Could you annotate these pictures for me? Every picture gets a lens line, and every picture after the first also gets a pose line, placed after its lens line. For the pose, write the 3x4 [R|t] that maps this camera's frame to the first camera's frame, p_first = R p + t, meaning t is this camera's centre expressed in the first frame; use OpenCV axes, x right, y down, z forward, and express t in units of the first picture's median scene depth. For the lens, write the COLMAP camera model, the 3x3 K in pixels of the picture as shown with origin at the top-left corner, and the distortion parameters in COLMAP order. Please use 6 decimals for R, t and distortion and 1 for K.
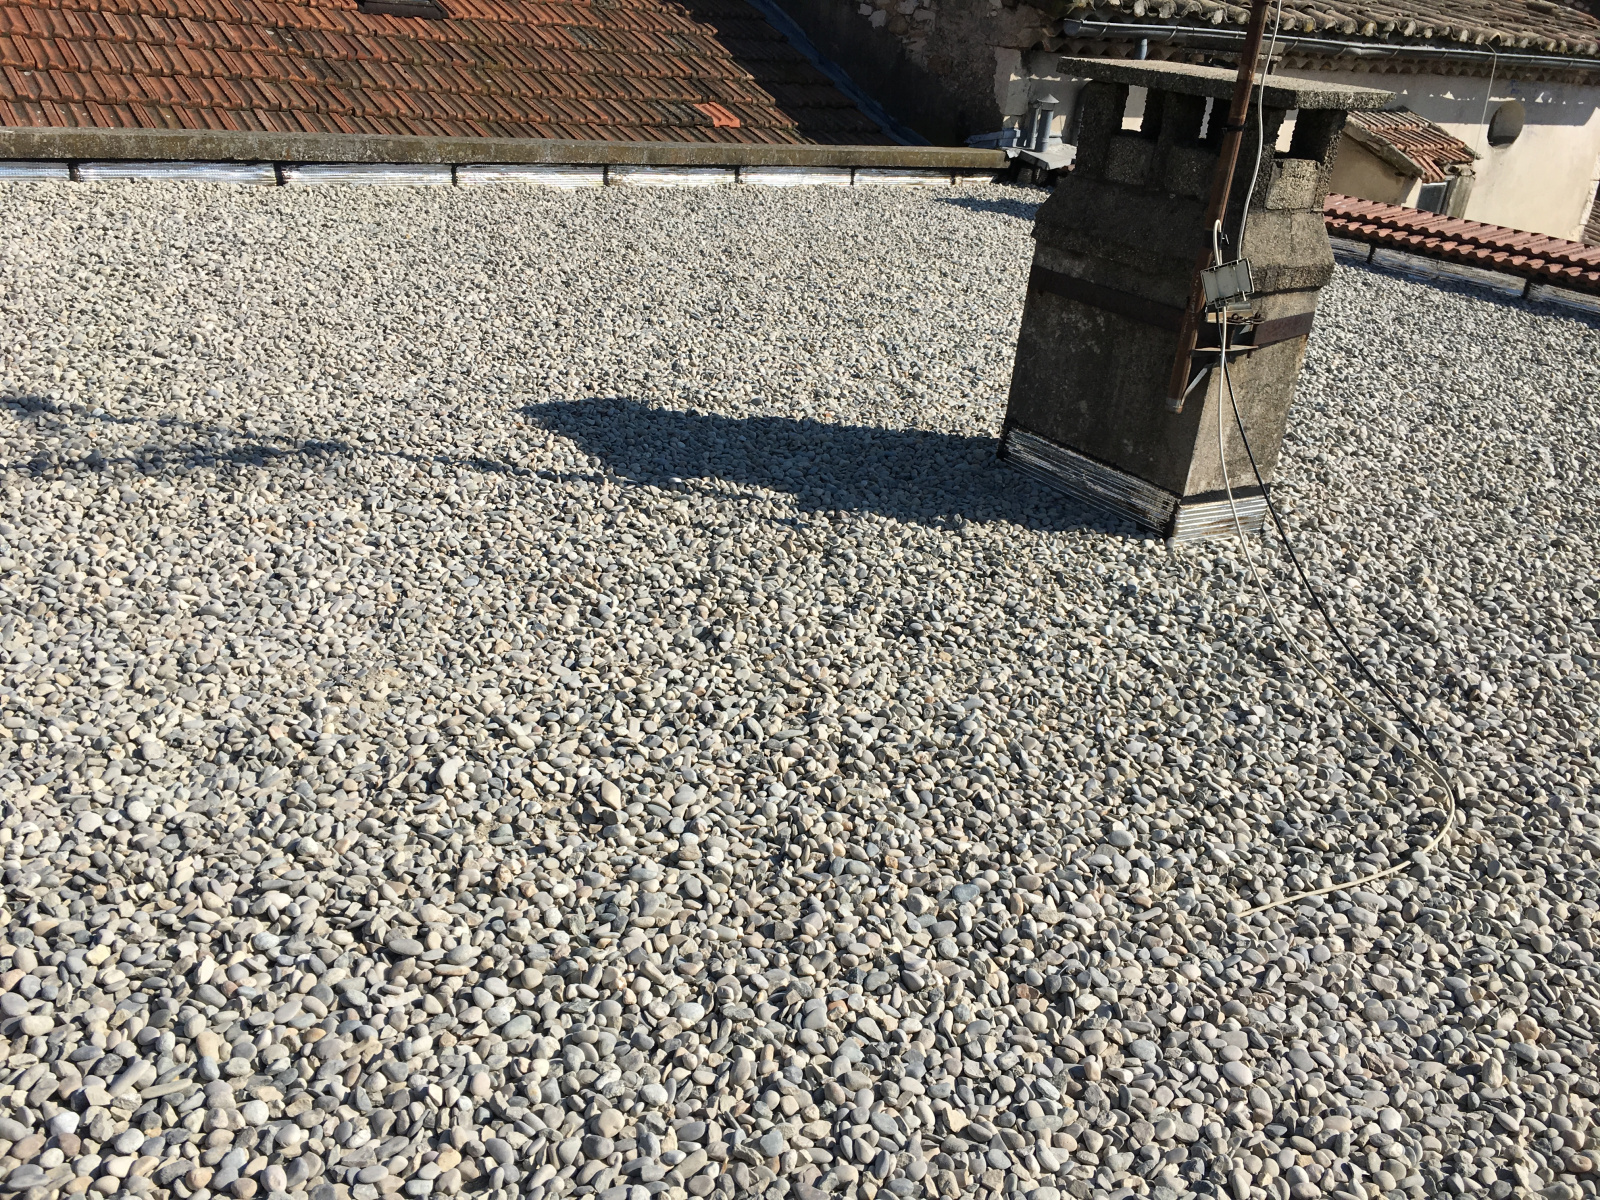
lens RADIAL K [[1335.5, 0, 793.5], [0, 1335.5, 591.3], [0, 0, 1]] dist [0.047751, -0.088052]
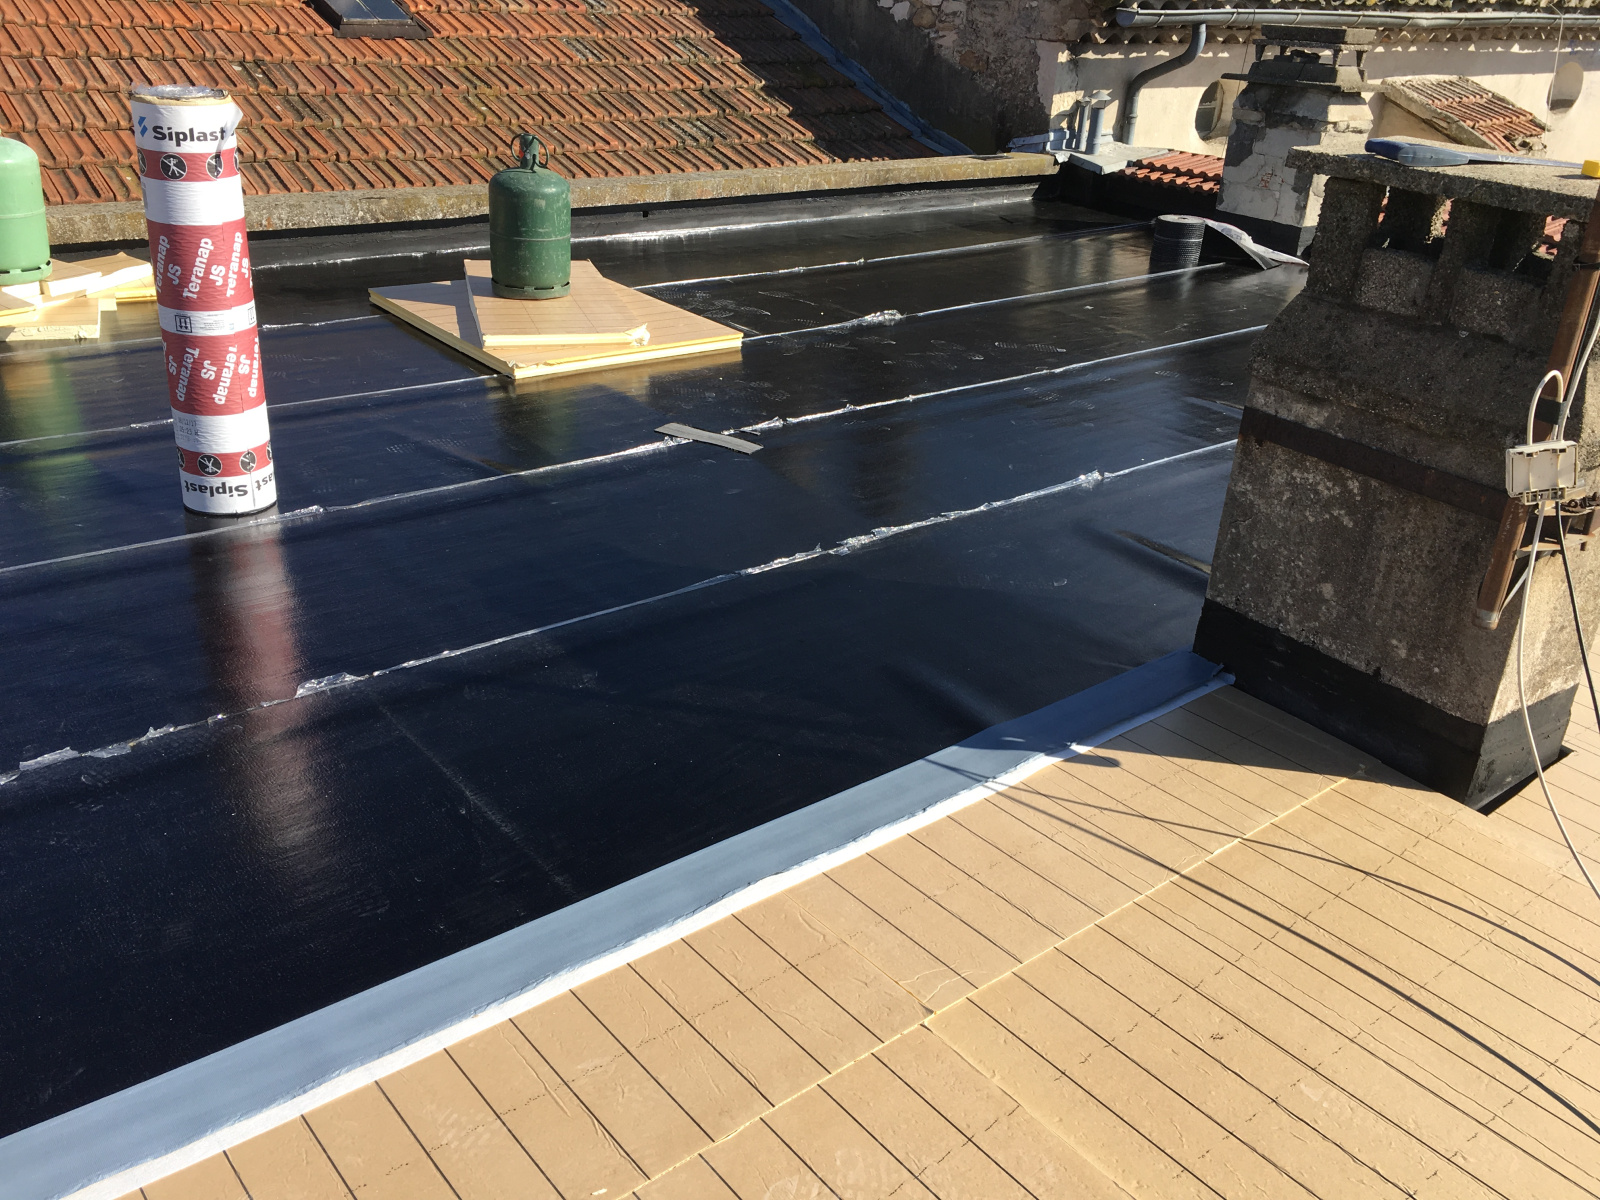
lens RADIAL K [[1335.5, 0, 803.7], [0, 1335.5, 584.3], [0, 0, 1]] dist [0.047751, -0.088052]
pose [[0.998627, -0.051614, 0.008918, -0.037289], [0.051417, 0.998456, 0.021002, -0.069772], [-0.009989, -0.020515, 0.999740, 0.091200]]
